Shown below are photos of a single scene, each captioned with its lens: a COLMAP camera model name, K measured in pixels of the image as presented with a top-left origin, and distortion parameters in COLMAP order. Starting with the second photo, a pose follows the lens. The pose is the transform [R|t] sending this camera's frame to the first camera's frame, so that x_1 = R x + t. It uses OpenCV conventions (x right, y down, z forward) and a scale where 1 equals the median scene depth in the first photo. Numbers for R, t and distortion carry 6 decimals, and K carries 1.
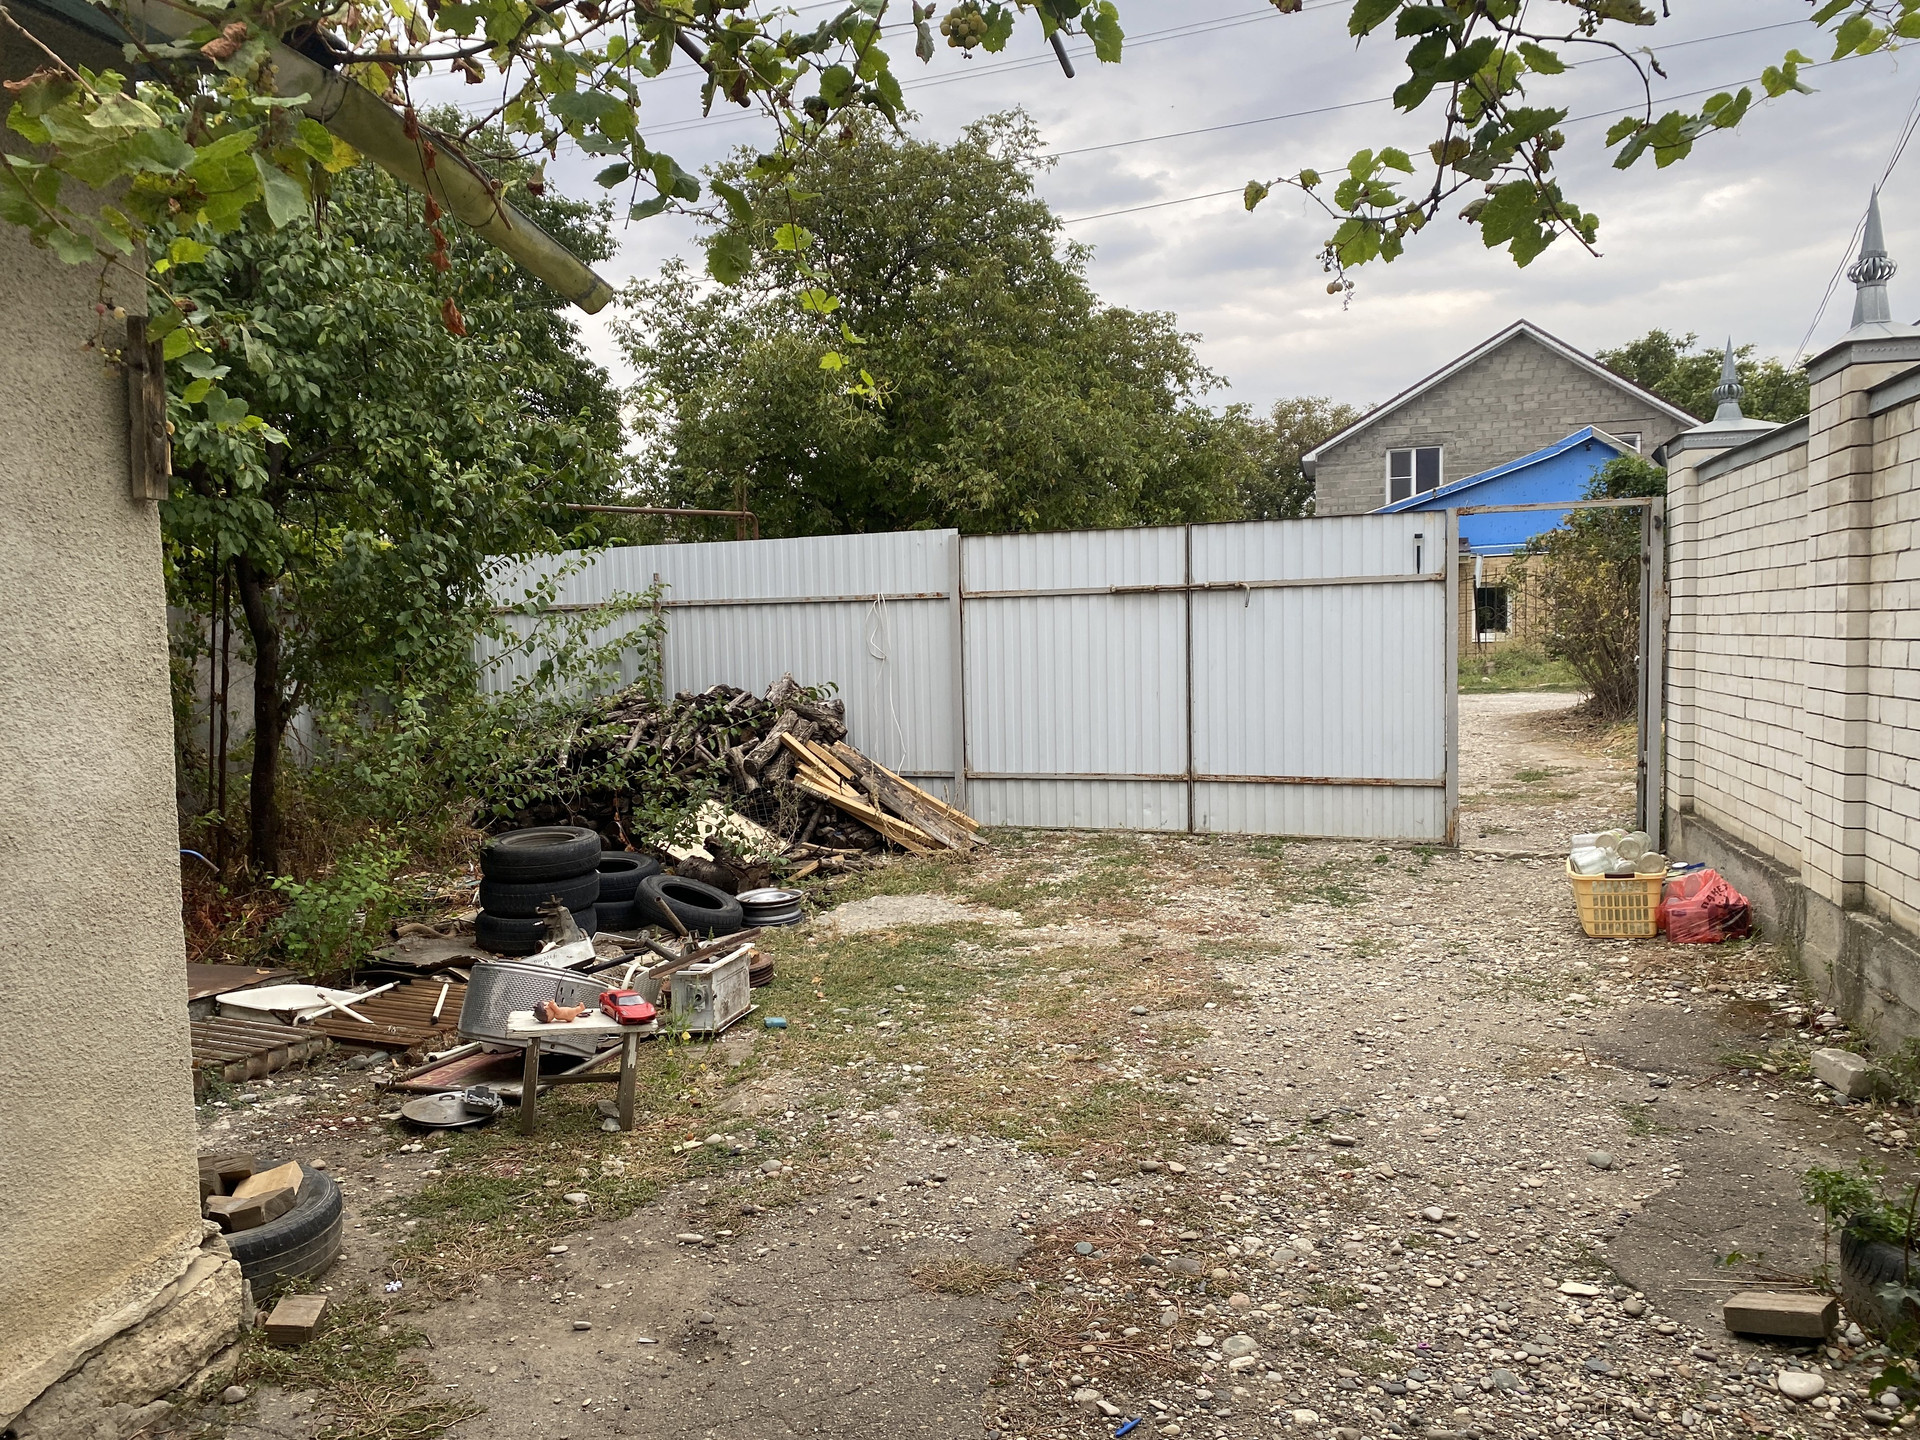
lens RADIAL K [[1447.4, 0, 960.0], [0, 1447.4, 720.0], [0, 0, 1]] dist [0.065100, -0.077616]
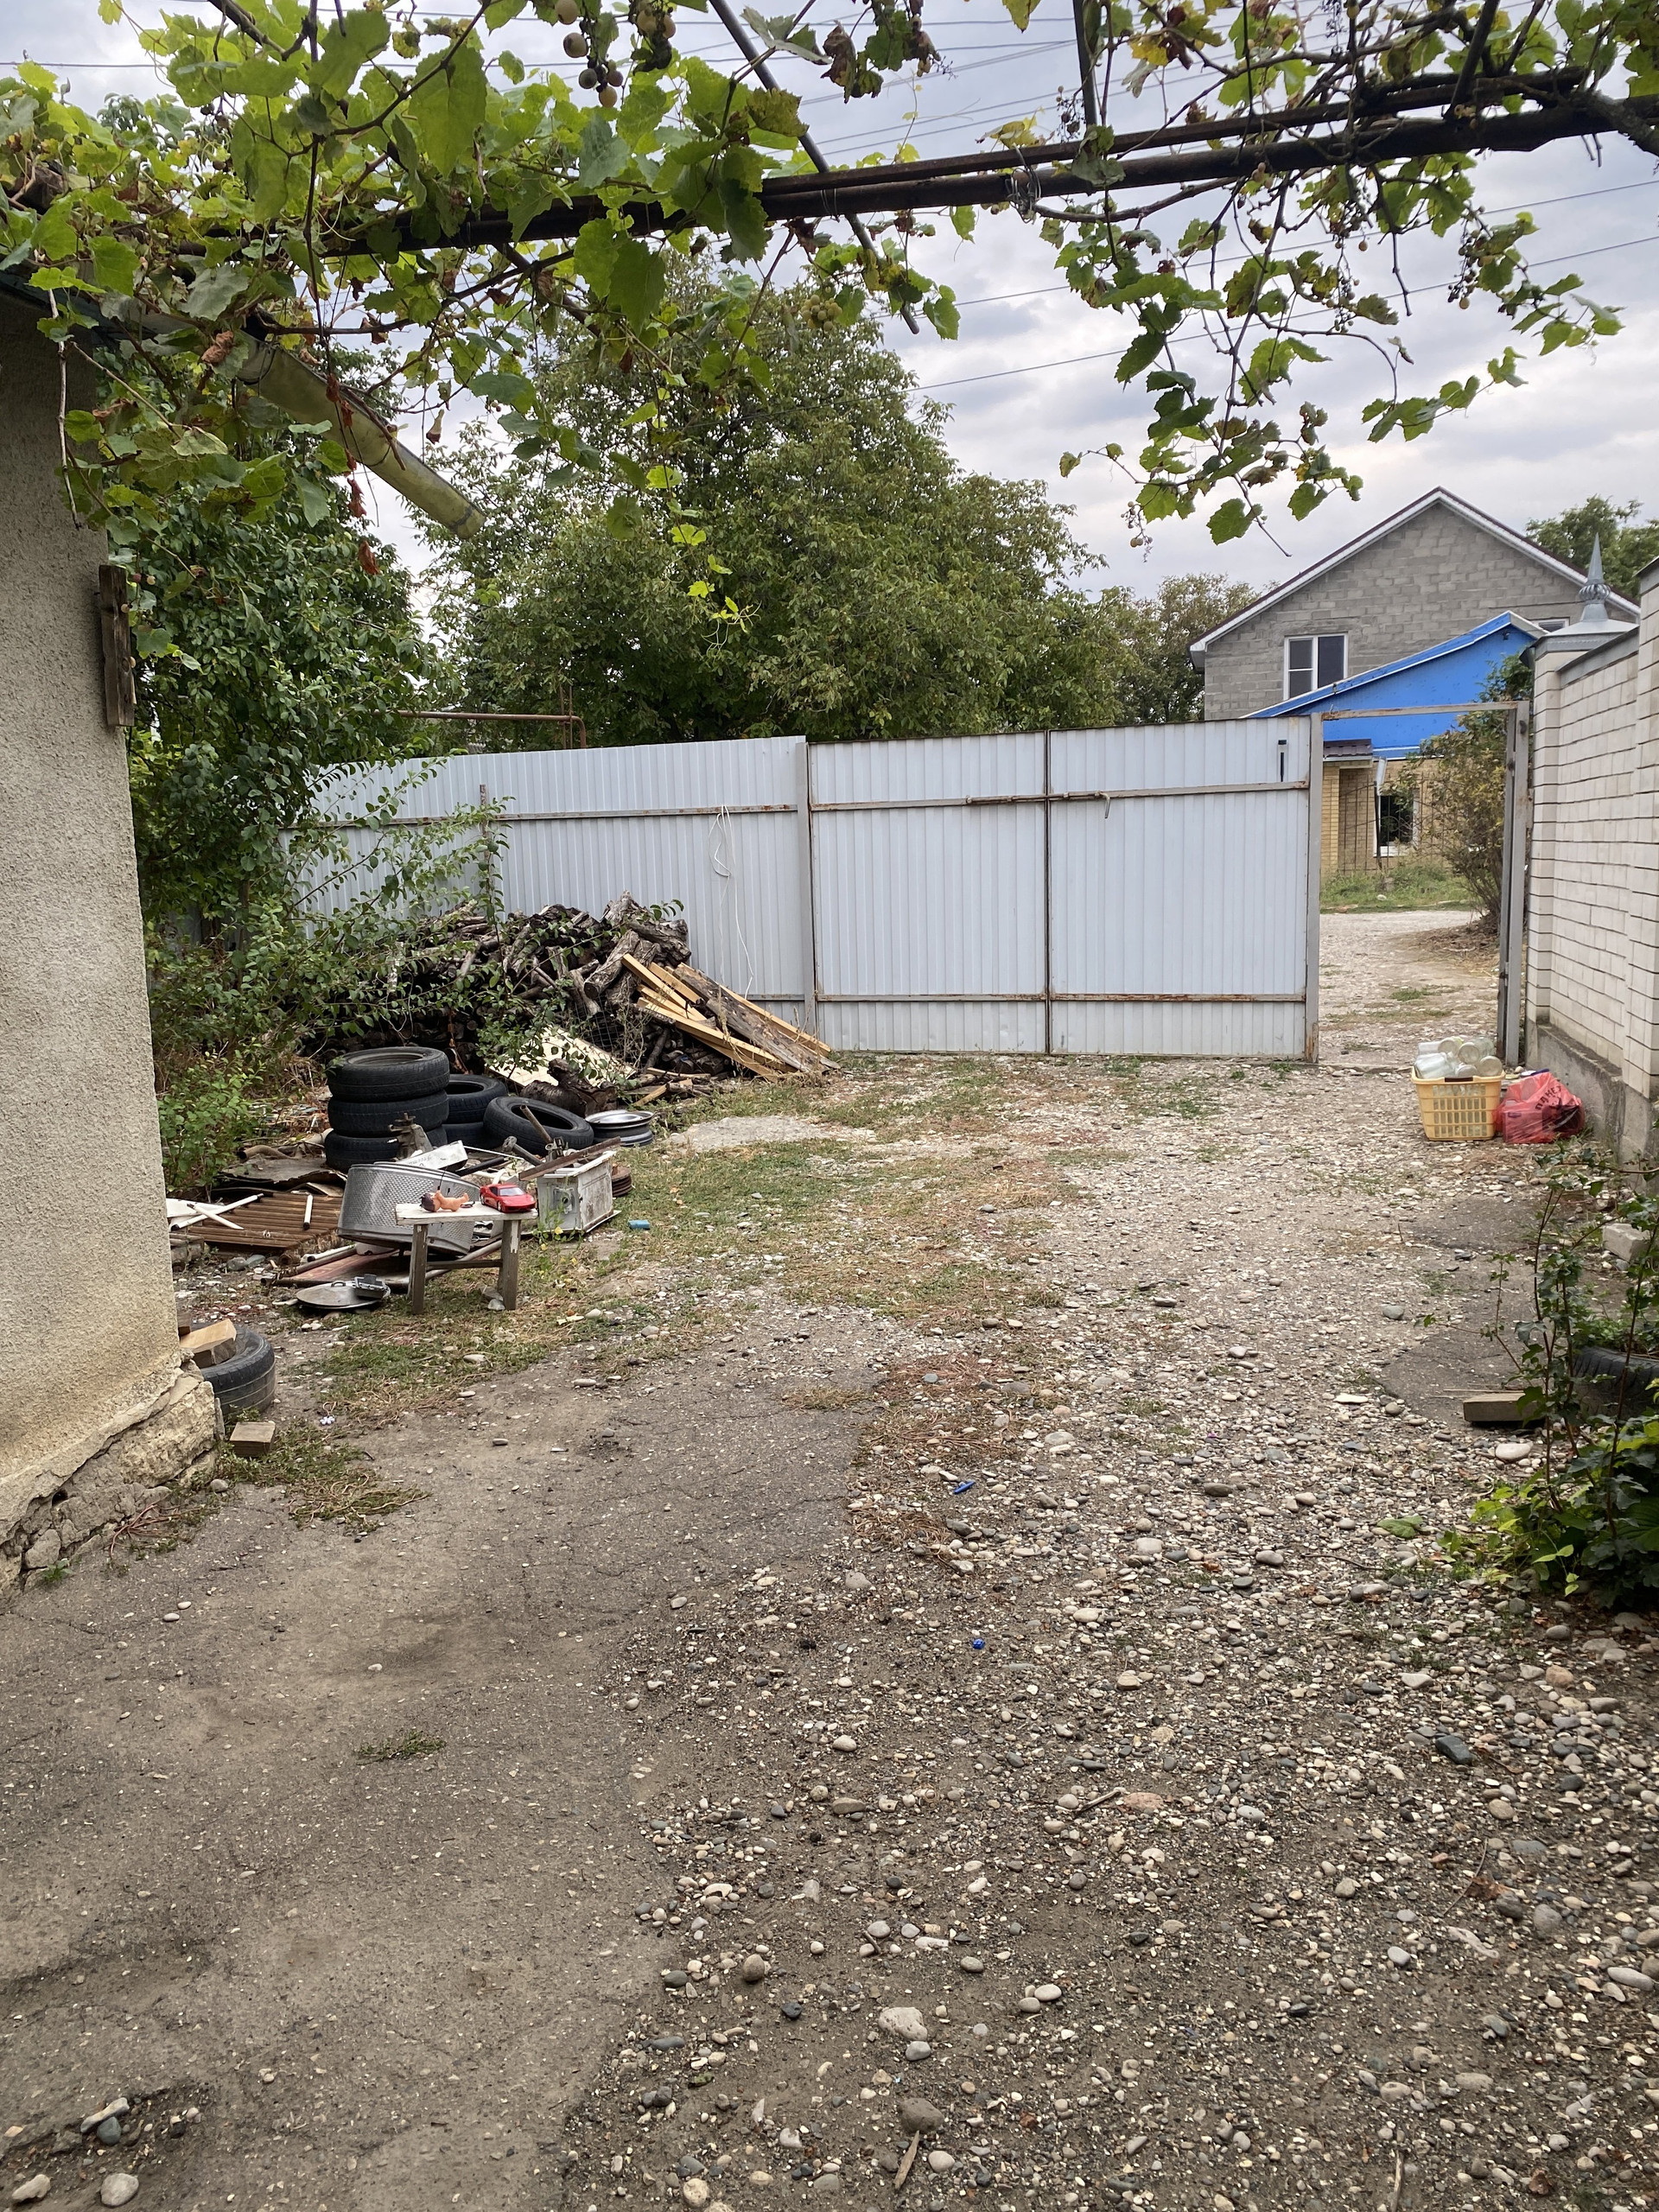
lens RADIAL K [[1707.4, 0, 830.7], [0, 1707.4, 1094.2], [0, 0, 1]] dist [0.121648, -0.297017]
pose [[0.999810, -0.008724, 0.017411, -0.008723], [0.007317, 0.996824, 0.079295, 0.016389], [-0.018048, -0.079153, 0.996699, -0.182983]]
